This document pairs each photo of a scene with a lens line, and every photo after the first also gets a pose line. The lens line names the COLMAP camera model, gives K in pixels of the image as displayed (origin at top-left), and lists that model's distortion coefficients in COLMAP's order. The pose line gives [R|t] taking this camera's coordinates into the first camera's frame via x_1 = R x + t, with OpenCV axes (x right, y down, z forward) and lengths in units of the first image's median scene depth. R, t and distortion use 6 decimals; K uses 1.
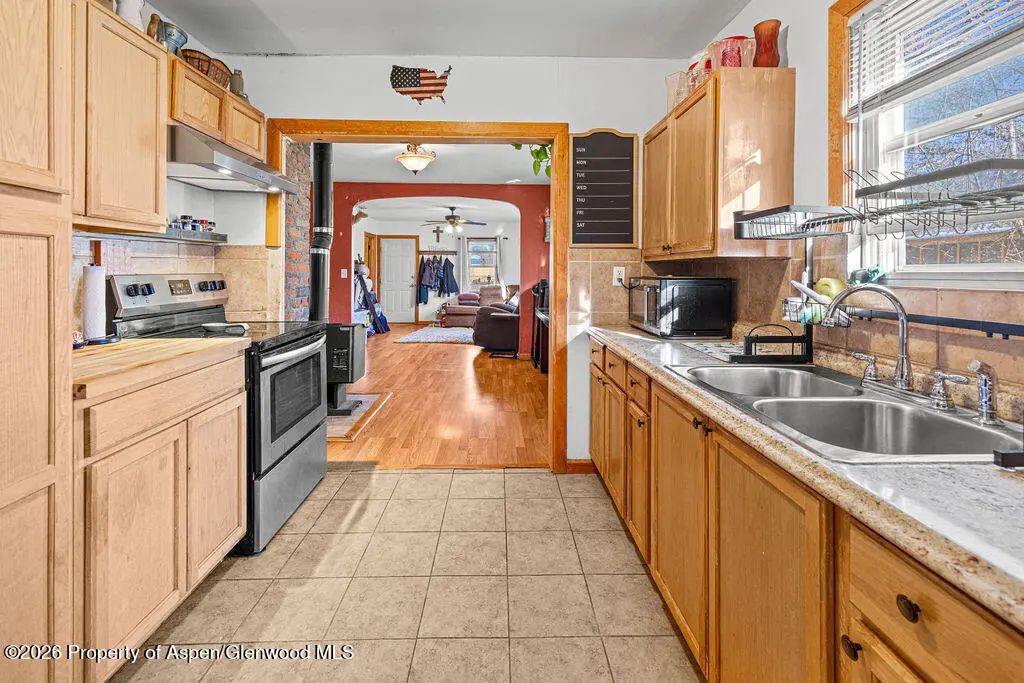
lens RADIAL K [[438.0, 0, 507.6], [0, 438.0, 261.8], [0, 0, 1]] dist [0.002189, 0.000032]
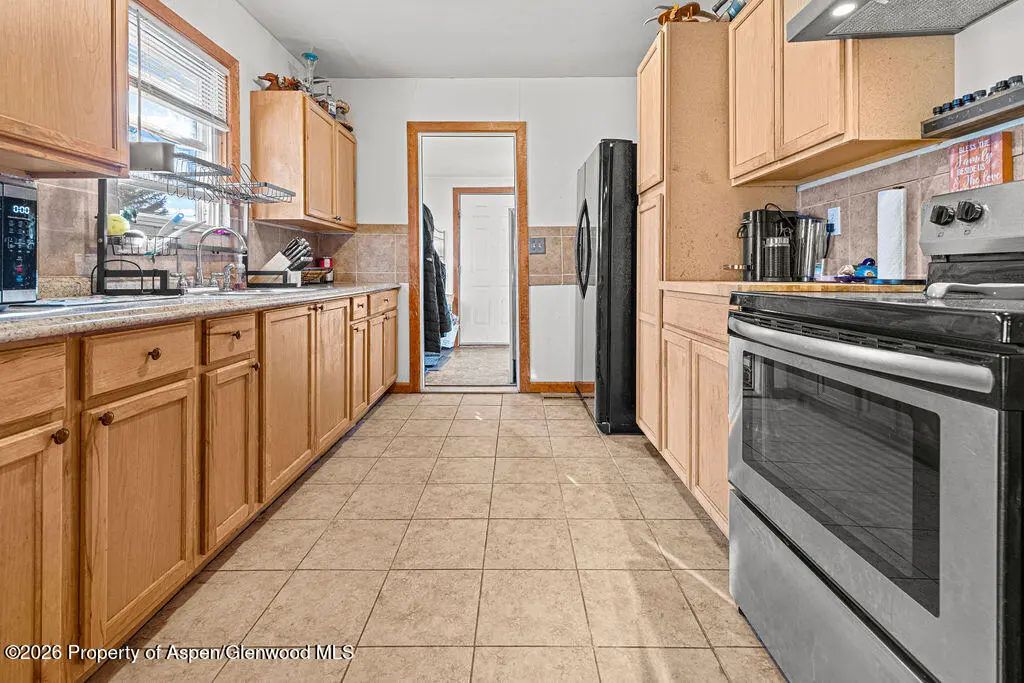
lens RADIAL K [[463.9, 0, 516.1], [0, 463.9, 274.4], [0, 0, 1]] dist [0.002081, 0.000146]
pose [[-0.999611, -0.002002, 0.027823, -0.232426], [-0.002488, 0.999845, -0.017413, 0.160570], [-0.027784, -0.017475, -0.999461, 1.671870]]
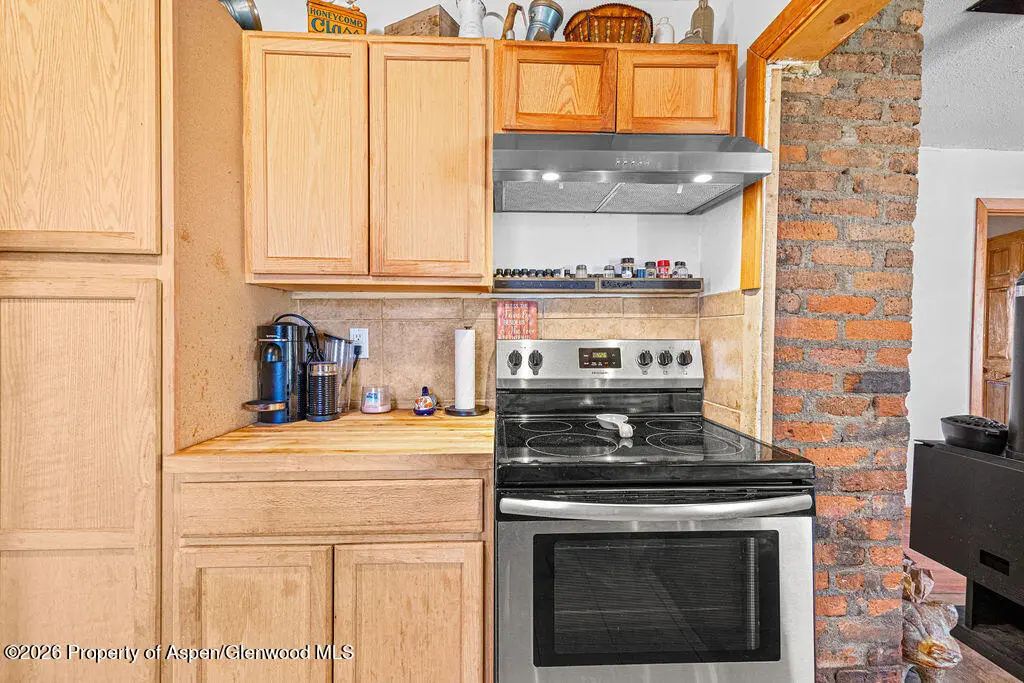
lens RADIAL K [[442.3, 0, 512.1], [0, 442.3, 336.1], [0, 0, 1]] dist [0.008150, 0.000163]
pose [[0.007591, 0.005577, -0.999956, -0.013375], [0.014230, 0.999883, 0.005685, 0.017718], [0.999870, -0.014273, 0.007510, 0.975698]]
